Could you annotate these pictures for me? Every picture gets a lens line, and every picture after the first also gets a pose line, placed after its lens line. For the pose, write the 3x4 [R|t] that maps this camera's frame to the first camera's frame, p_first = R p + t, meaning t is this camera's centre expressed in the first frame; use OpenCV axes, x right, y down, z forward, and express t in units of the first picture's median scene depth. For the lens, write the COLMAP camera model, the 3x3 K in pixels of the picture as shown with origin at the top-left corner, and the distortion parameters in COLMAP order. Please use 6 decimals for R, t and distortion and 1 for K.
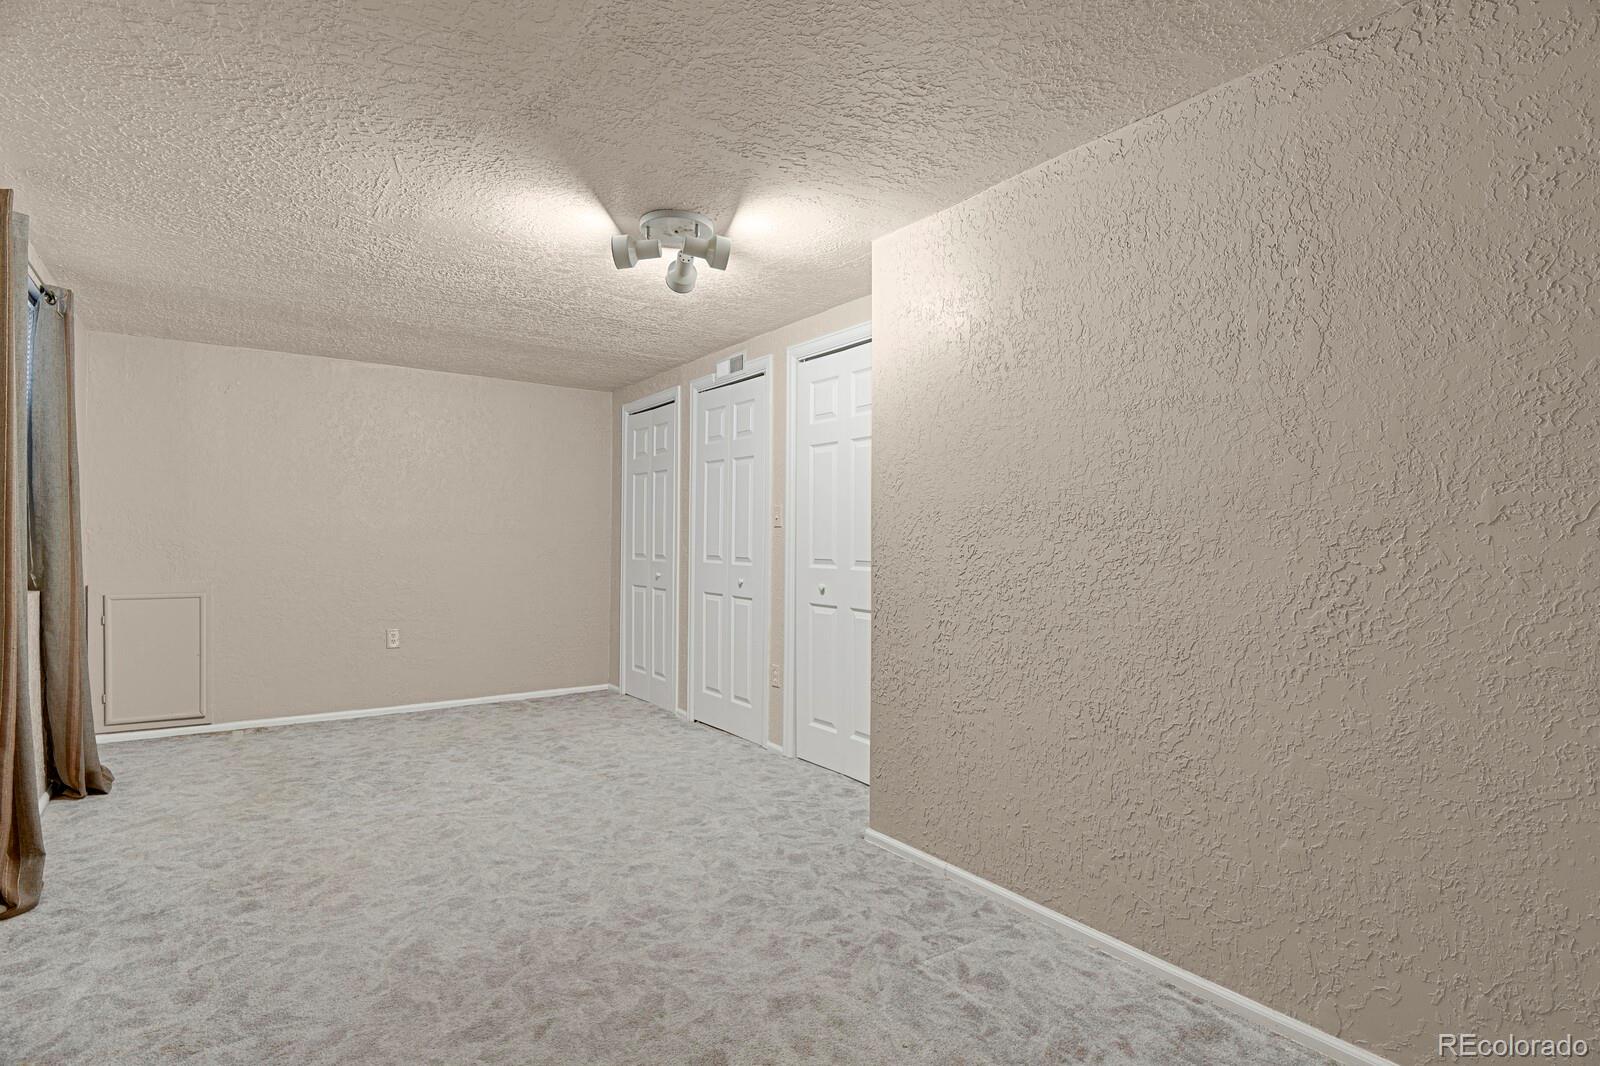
lens RADIAL K [[776.8, 0, 800.6], [0, 776.8, 541.4], [0, 0, 1]] dist [-0.009586, -0.000136]
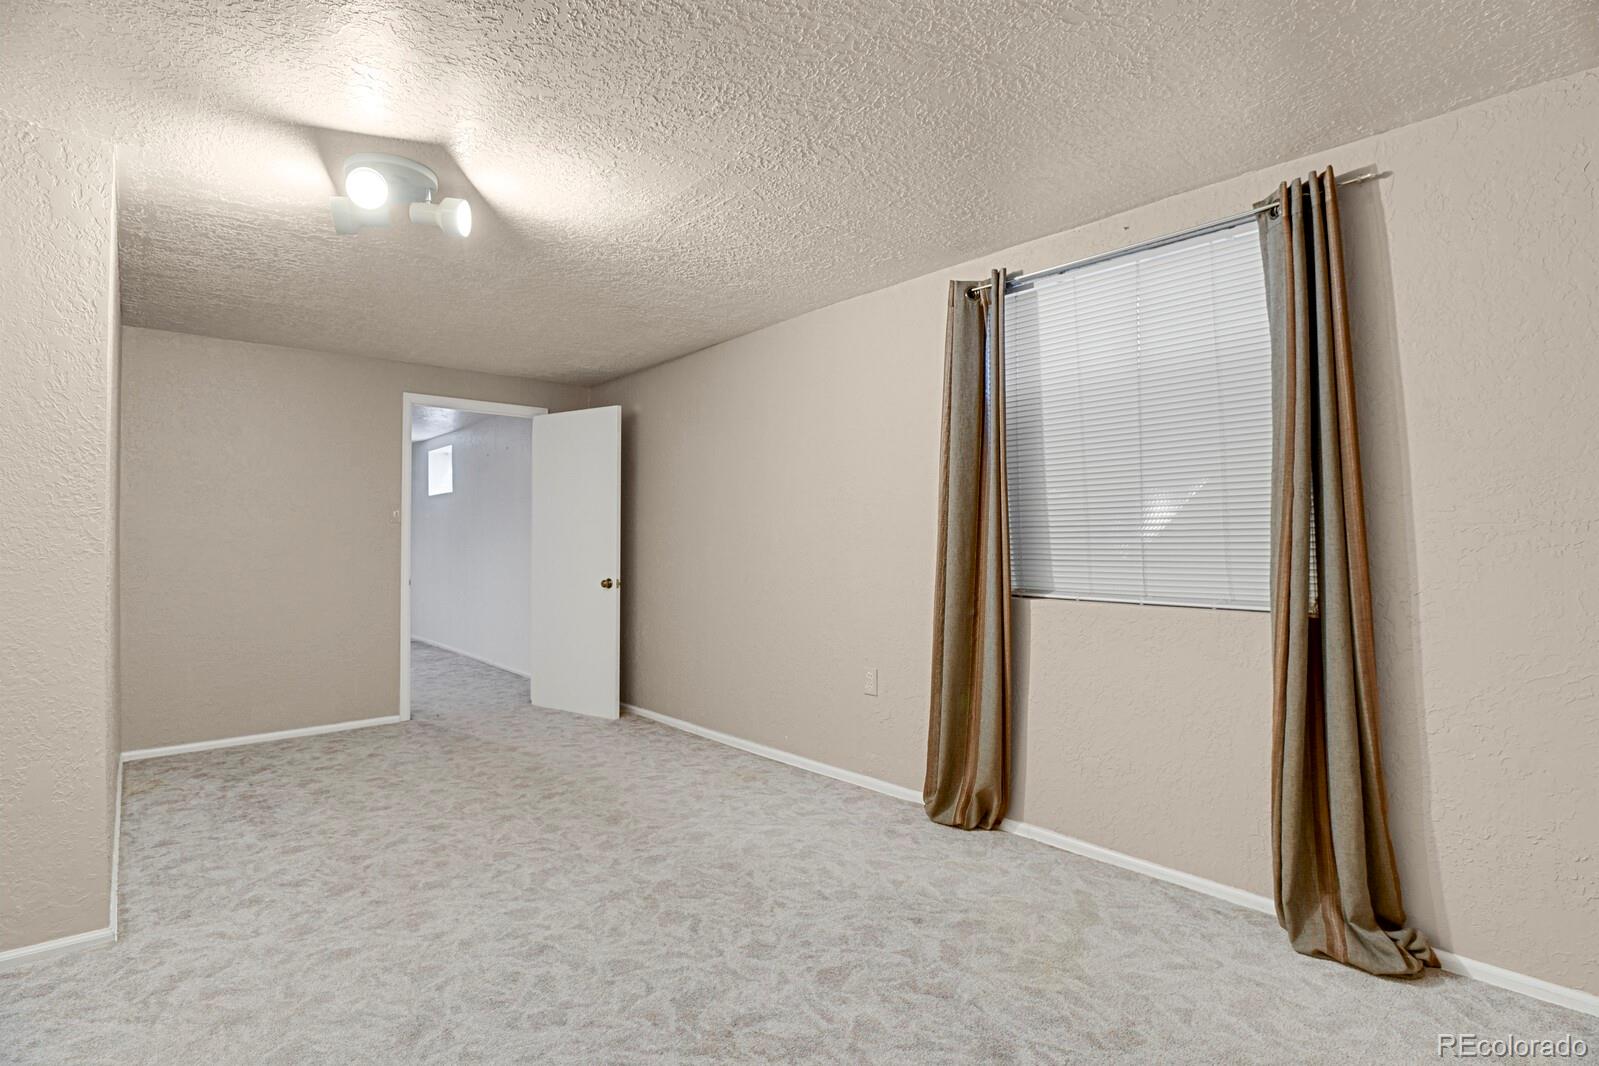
lens RADIAL K [[776.3, 0, 799.5], [0, 776.3, 523.3], [0, 0, 1]] dist [-0.009586, -0.000136]
pose [[-0.995152, -0.000689, -0.098347, -0.579162], [0.000987, 0.999855, -0.016991, -0.010252], [0.098345, -0.017005, -0.995007, 2.088121]]
